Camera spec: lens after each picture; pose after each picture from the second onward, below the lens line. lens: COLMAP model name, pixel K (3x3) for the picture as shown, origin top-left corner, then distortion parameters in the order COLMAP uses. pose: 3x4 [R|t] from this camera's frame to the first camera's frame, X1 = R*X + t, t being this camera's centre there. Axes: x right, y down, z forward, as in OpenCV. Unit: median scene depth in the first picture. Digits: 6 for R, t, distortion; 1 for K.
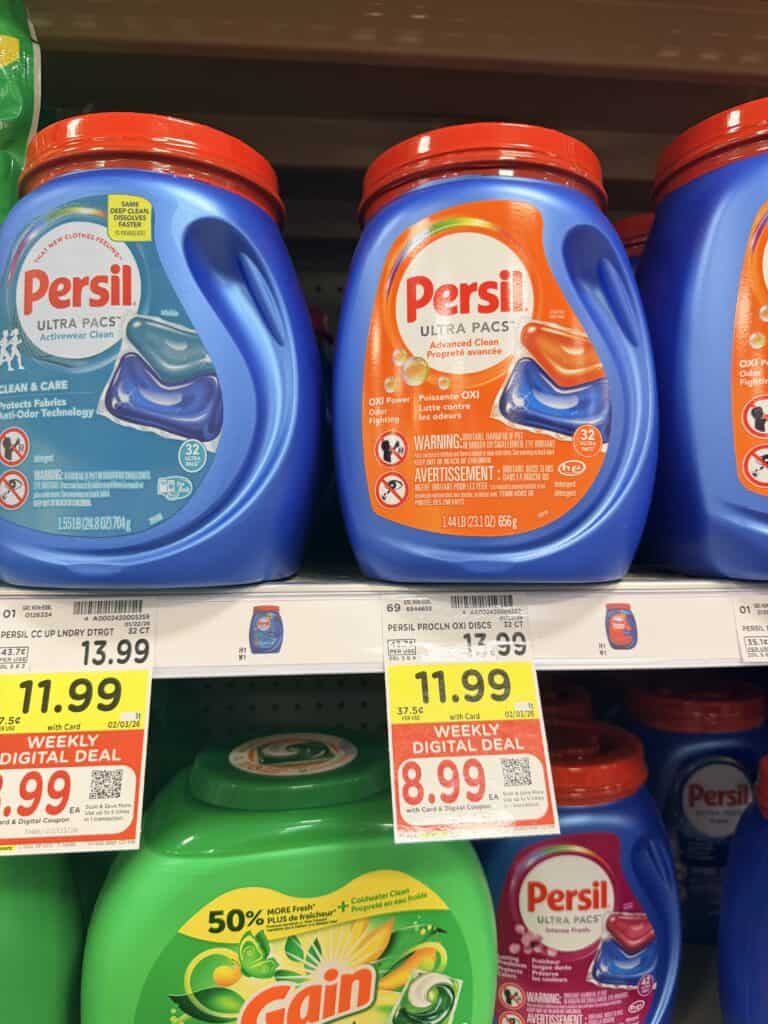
lens RADIAL K [[713.4, 0, 384.0], [0, 713.4, 512.0], [0, 0, 1]] dist [0.002326, -0.109167]
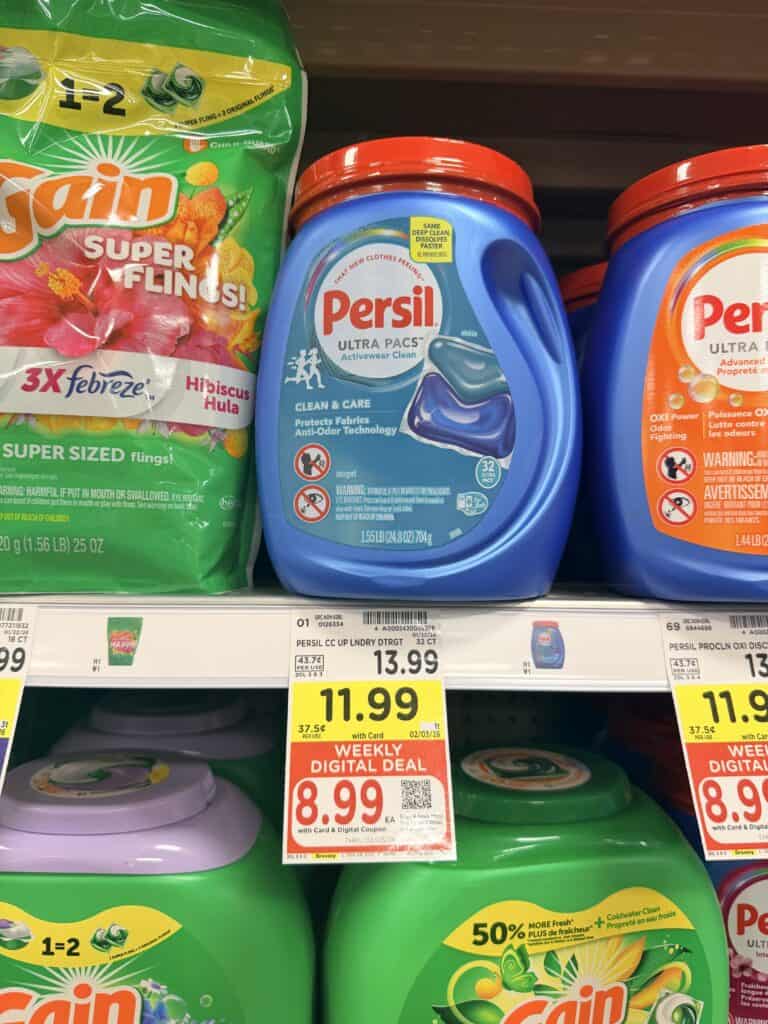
lens RADIAL K [[710.1, 0, 384.0], [0, 710.1, 512.0], [0, 0, 1]] dist [-0.044974, -0.021864]
pose [[0.995557, 0.010037, -0.093625, -0.318680], [-0.012109, 0.999694, -0.021593, 0.001673], [0.093379, 0.022630, 0.995373, -0.022336]]
